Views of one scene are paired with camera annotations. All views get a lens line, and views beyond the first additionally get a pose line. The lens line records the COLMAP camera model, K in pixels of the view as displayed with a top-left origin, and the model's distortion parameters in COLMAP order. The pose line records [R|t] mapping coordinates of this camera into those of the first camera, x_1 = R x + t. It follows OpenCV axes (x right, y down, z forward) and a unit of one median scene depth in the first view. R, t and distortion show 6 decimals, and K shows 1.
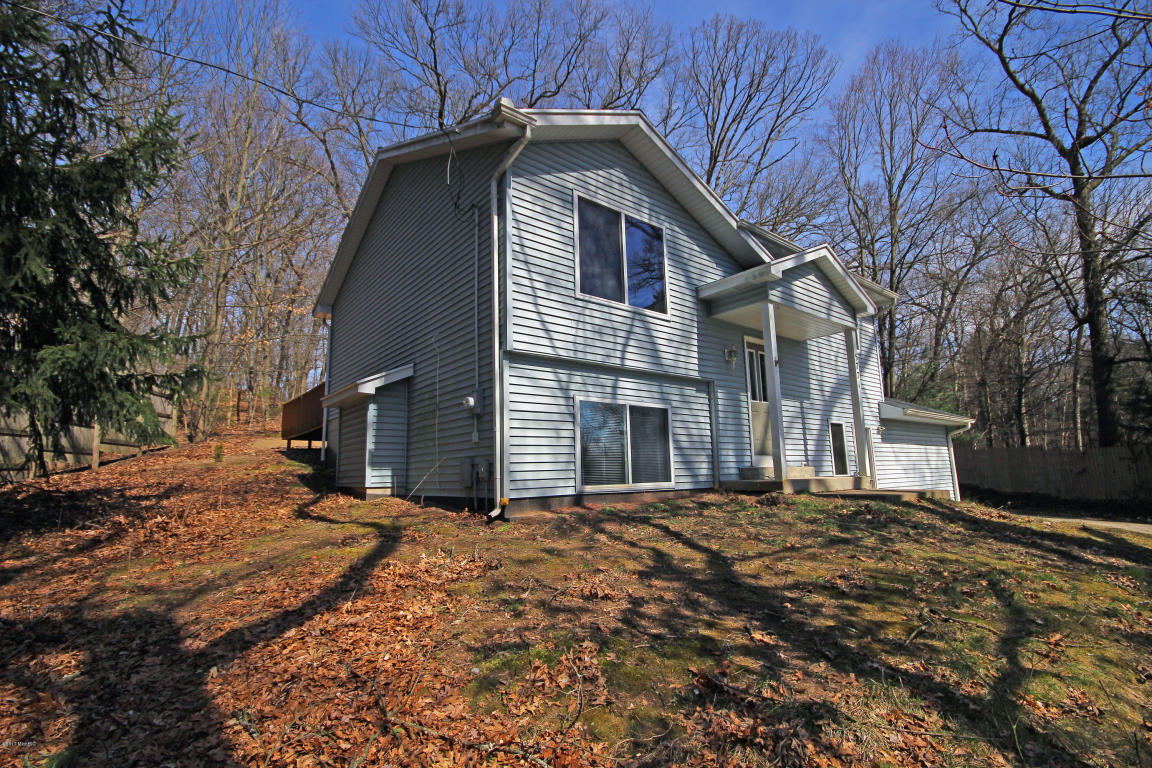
lens RADIAL K [[528.3, 0, 575.0], [0, 528.3, 392.4], [0, 0, 1]] dist [-0.003351, 0.000023]
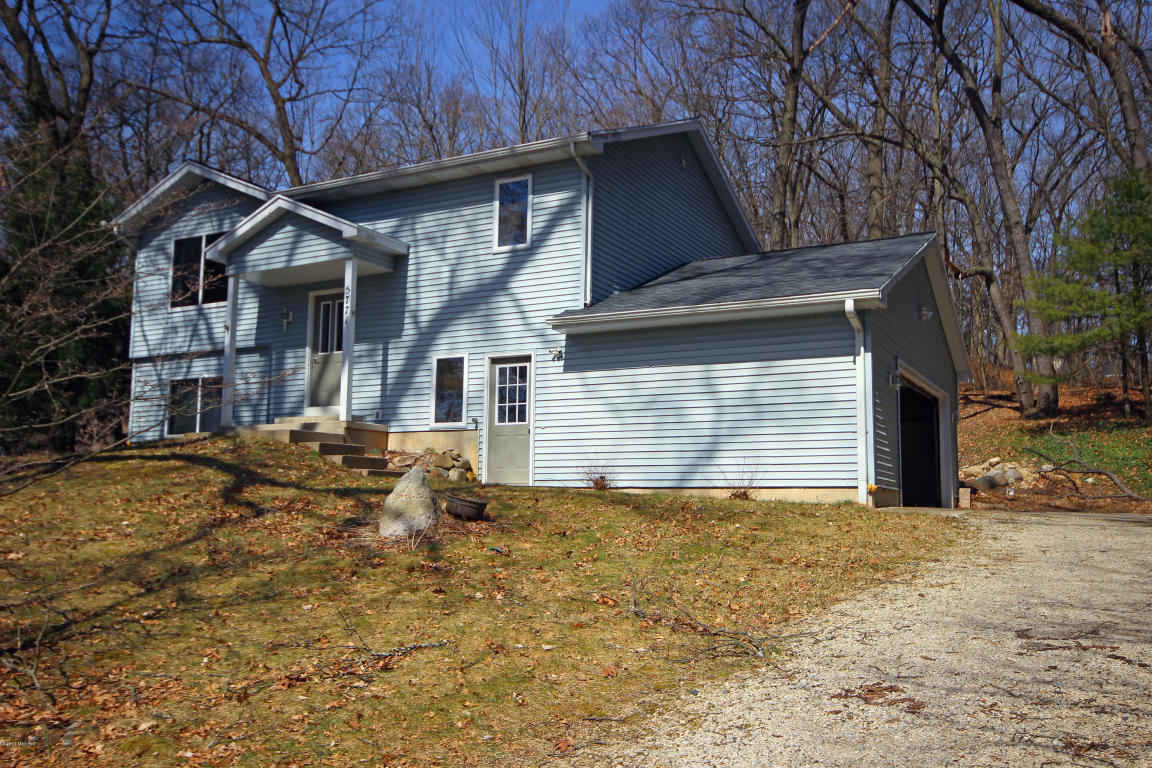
lens RADIAL K [[989.8, 0, 576.0], [0, 989.8, 384.0], [0, 0, 1]] dist [0.033160, 0.002199]
pose [[0.380693, -0.087765, -0.920527, 2.858468], [0.125480, 0.991181, -0.042608, 0.272623], [0.916148, -0.099288, 0.388348, 0.883120]]
